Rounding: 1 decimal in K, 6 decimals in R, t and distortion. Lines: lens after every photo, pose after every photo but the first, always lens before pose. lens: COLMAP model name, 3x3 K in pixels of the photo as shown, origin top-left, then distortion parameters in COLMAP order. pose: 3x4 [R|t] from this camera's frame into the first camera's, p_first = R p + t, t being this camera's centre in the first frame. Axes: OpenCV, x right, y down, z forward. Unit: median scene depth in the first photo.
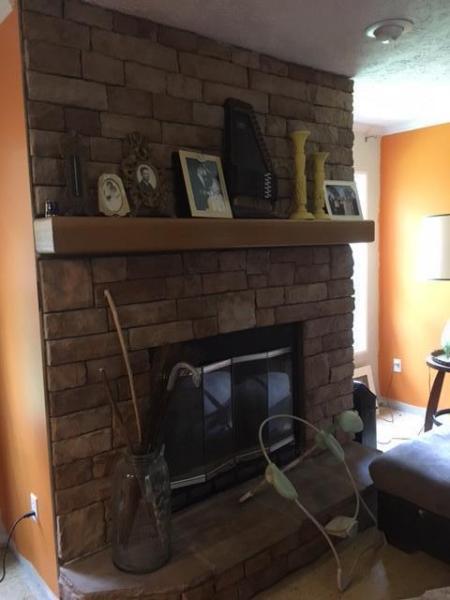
lens RADIAL K [[505.3, 0, 223.9], [0, 505.3, 303.0], [0, 0, 1]] dist [0.077820, -0.099681]
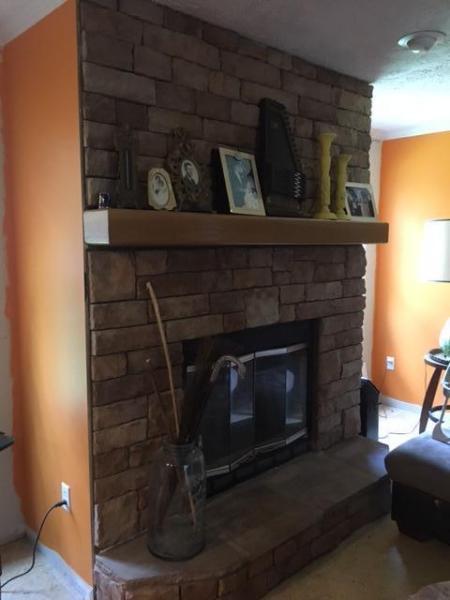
lens RADIAL K [[505.3, 0, 223.5], [0, 505.3, 302.5], [0, 0, 1]] dist [0.077820, -0.099681]
pose [[0.997661, 0.026188, 0.063138, -0.129314], [-0.026625, 0.999627, 0.006082, 0.003772], [-0.062955, -0.007749, 0.997986, -0.018371]]
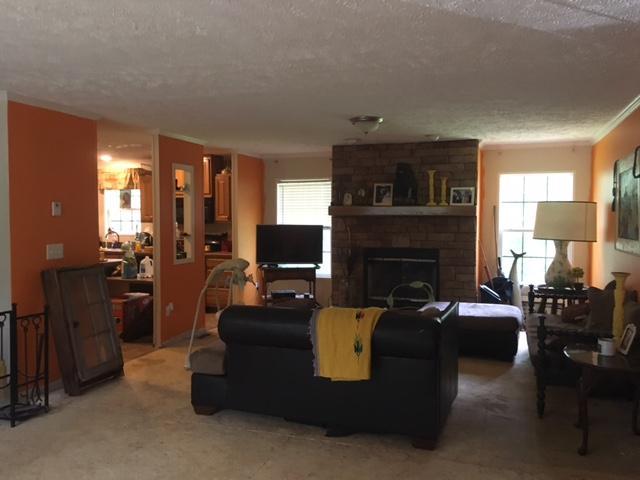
lens RADIAL K [[538.9, 0, 320.4], [0, 538.9, 239.1], [0, 0, 1]] dist [0.077820, -0.099681]
pose [[0.523468, 0.067928, -0.849333, 2.389129], [-0.117811, 0.993013, 0.006809, 0.045232], [0.843861, 0.096497, 0.527814, -0.904658]]
